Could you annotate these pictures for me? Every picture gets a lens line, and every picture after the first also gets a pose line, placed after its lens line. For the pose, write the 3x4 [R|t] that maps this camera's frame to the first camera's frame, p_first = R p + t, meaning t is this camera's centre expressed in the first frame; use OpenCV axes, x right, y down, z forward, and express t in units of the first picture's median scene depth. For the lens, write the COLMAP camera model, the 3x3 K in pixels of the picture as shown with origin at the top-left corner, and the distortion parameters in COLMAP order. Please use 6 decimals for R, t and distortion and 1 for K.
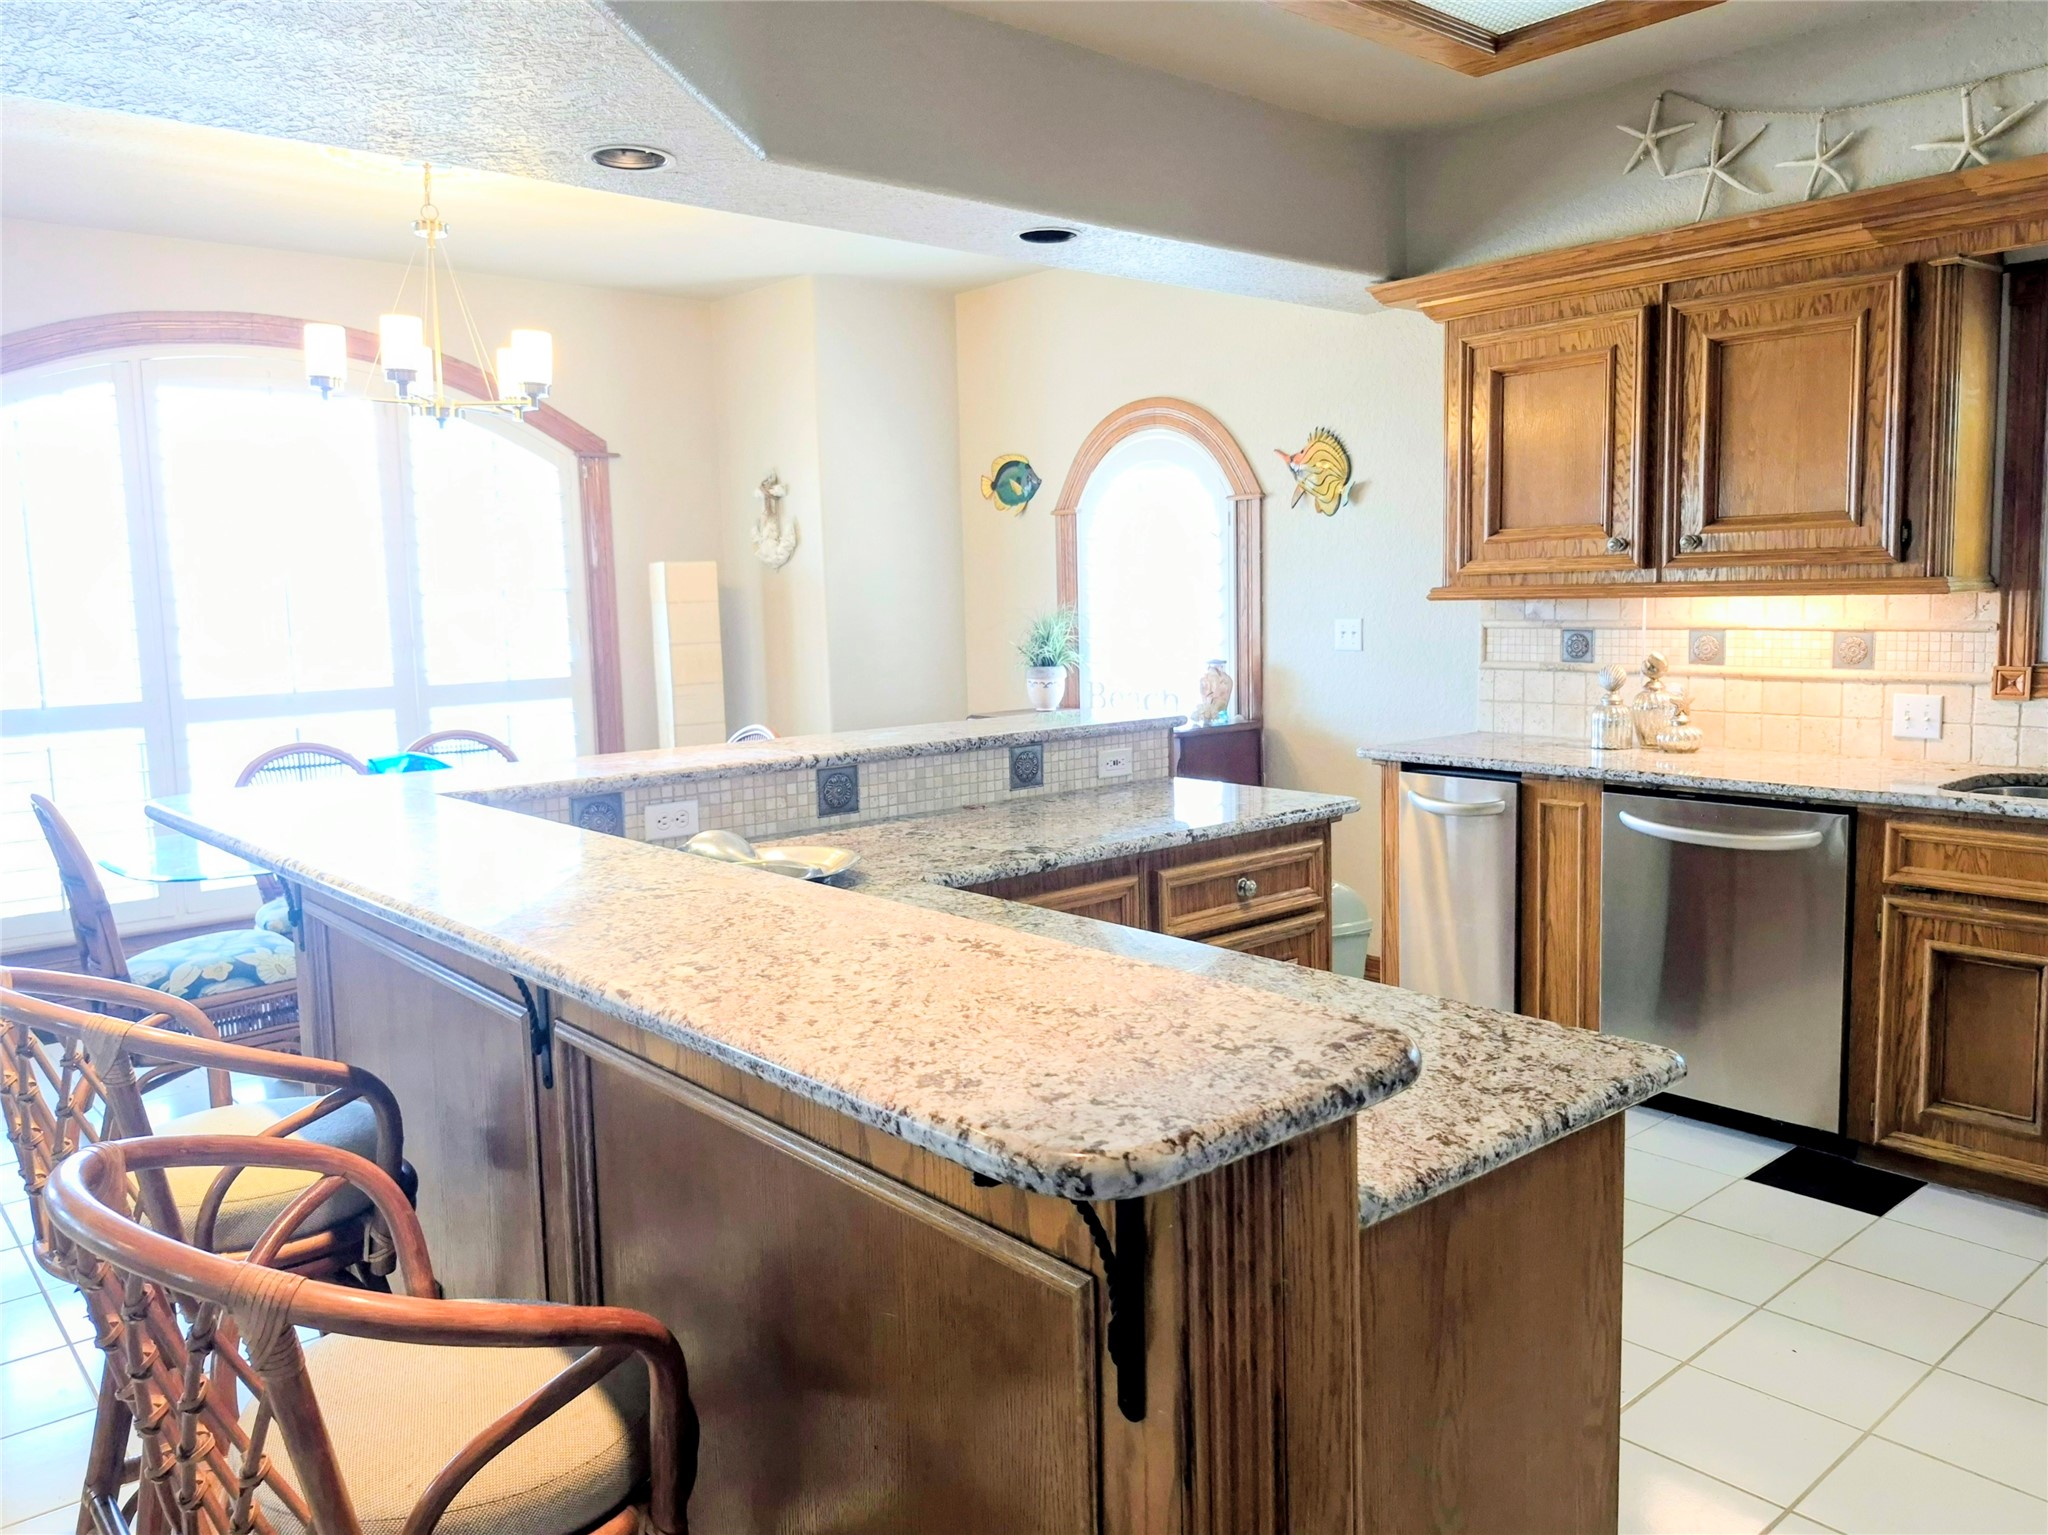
lens RADIAL K [[1493.7, 0, 1031.3], [0, 1493.7, 743.4], [0, 0, 1]] dist [0.067881, -0.081647]
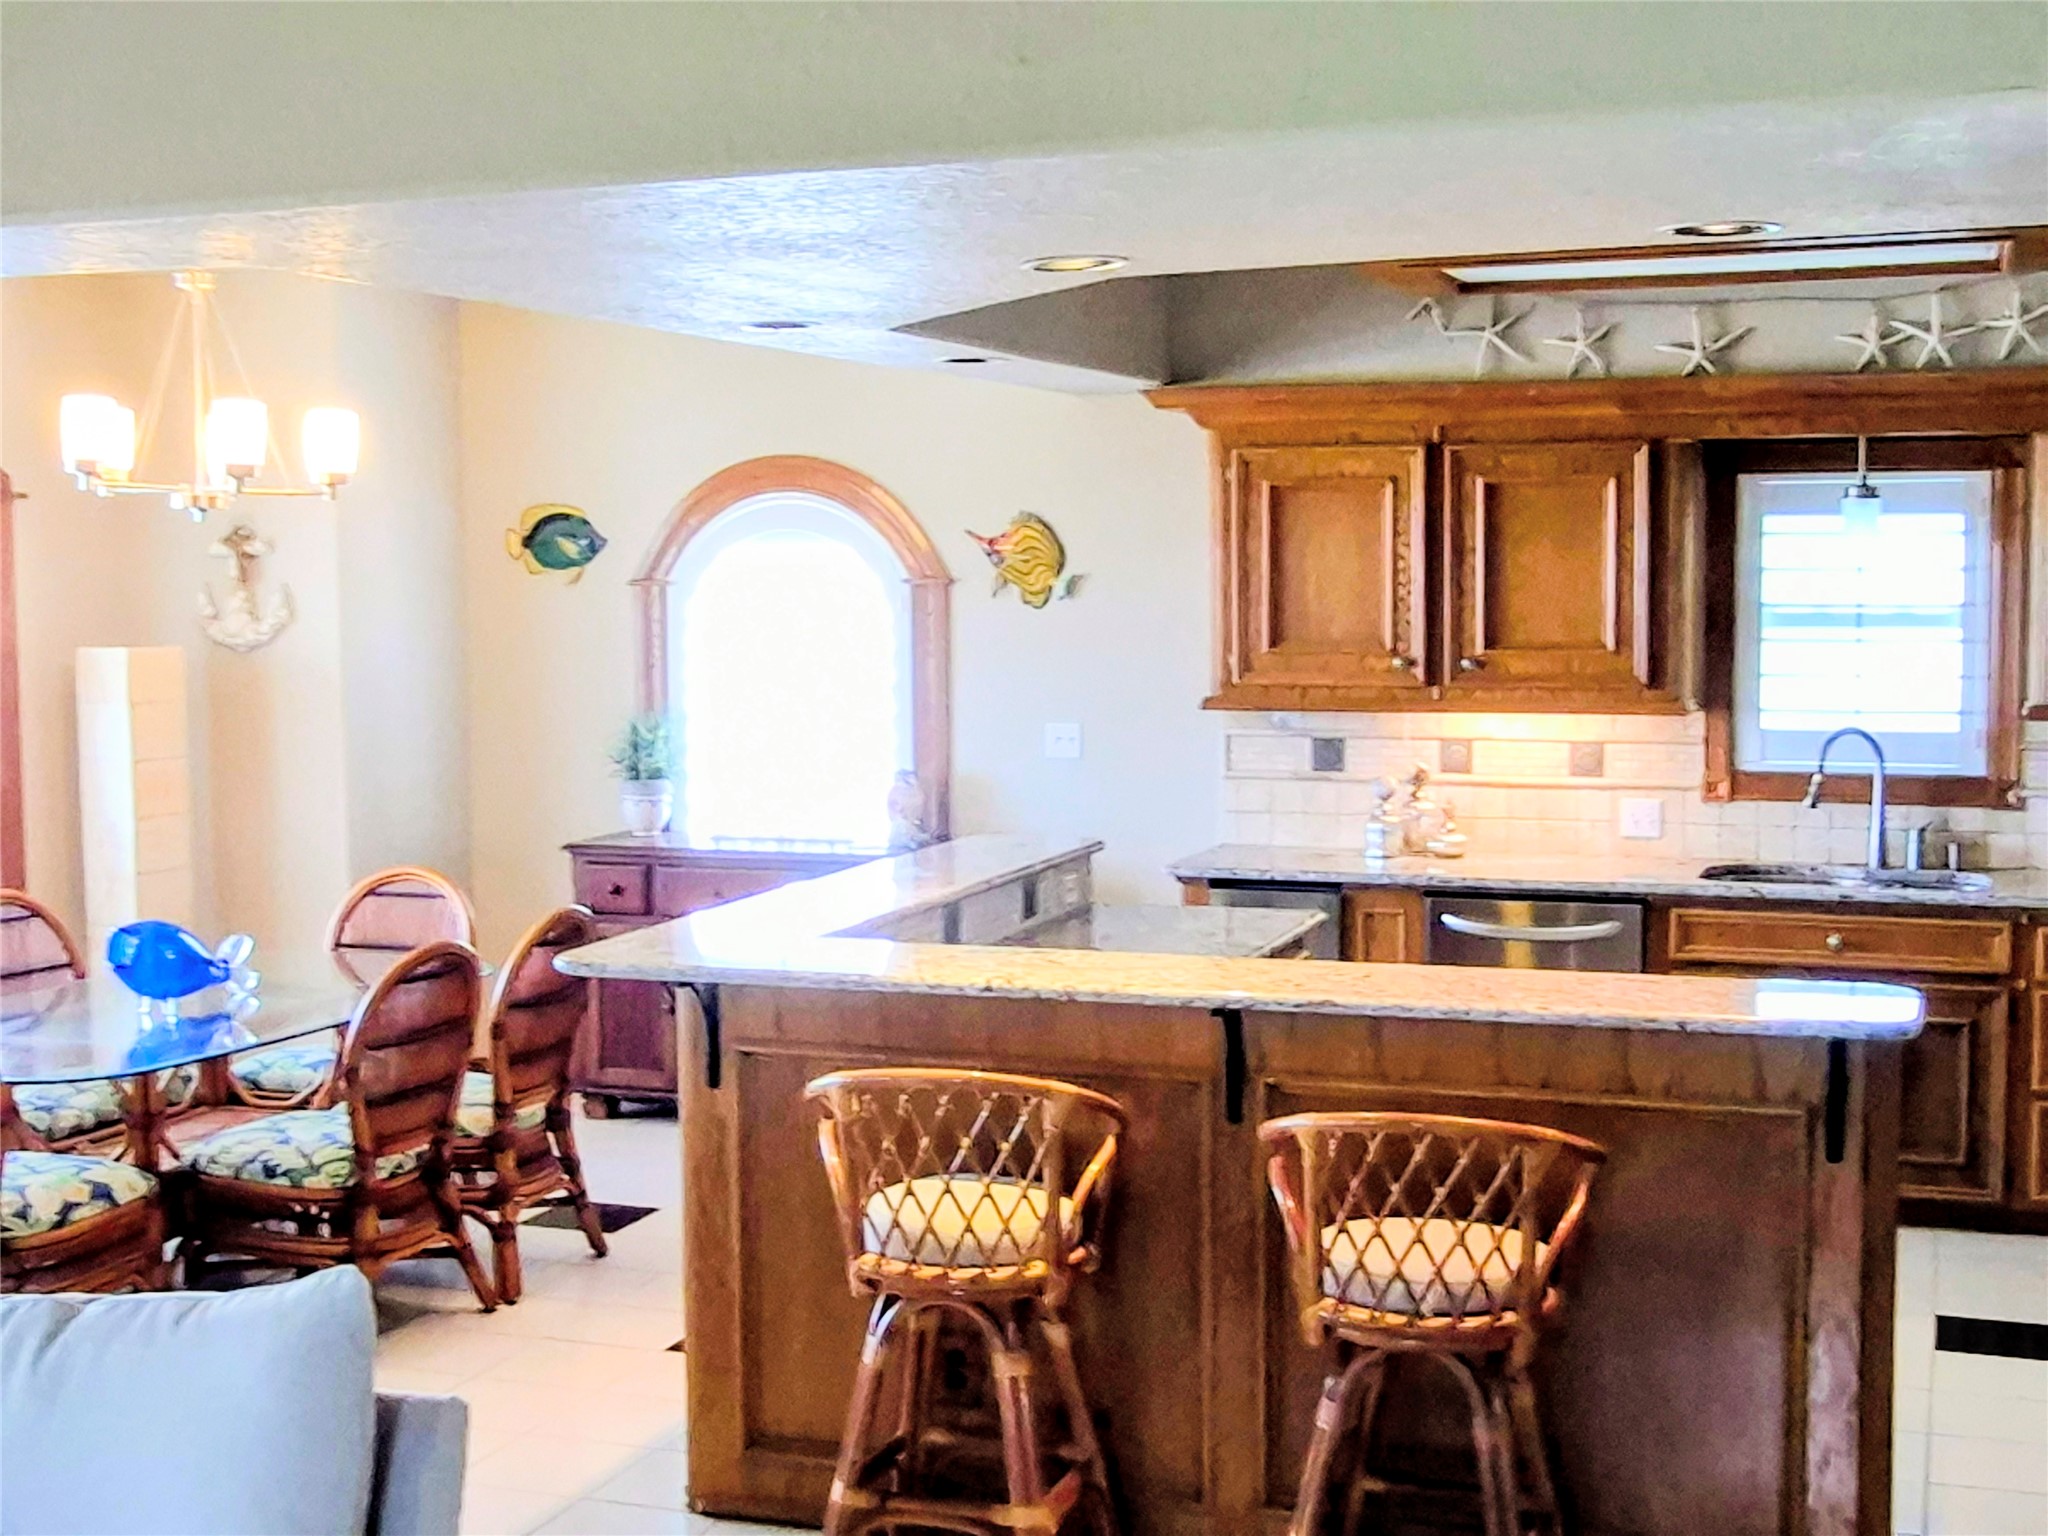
lens RADIAL K [[2707.6, 0, 1015.5], [0, 2707.6, 768.3], [0, 0, 1]] dist [-0.037707, 0.067619]
pose [[0.874385, -0.023085, 0.484684, -0.752777], [0.038689, 0.999004, -0.022214, -0.026357], [-0.483689, 0.038175, 0.874407, -0.510011]]
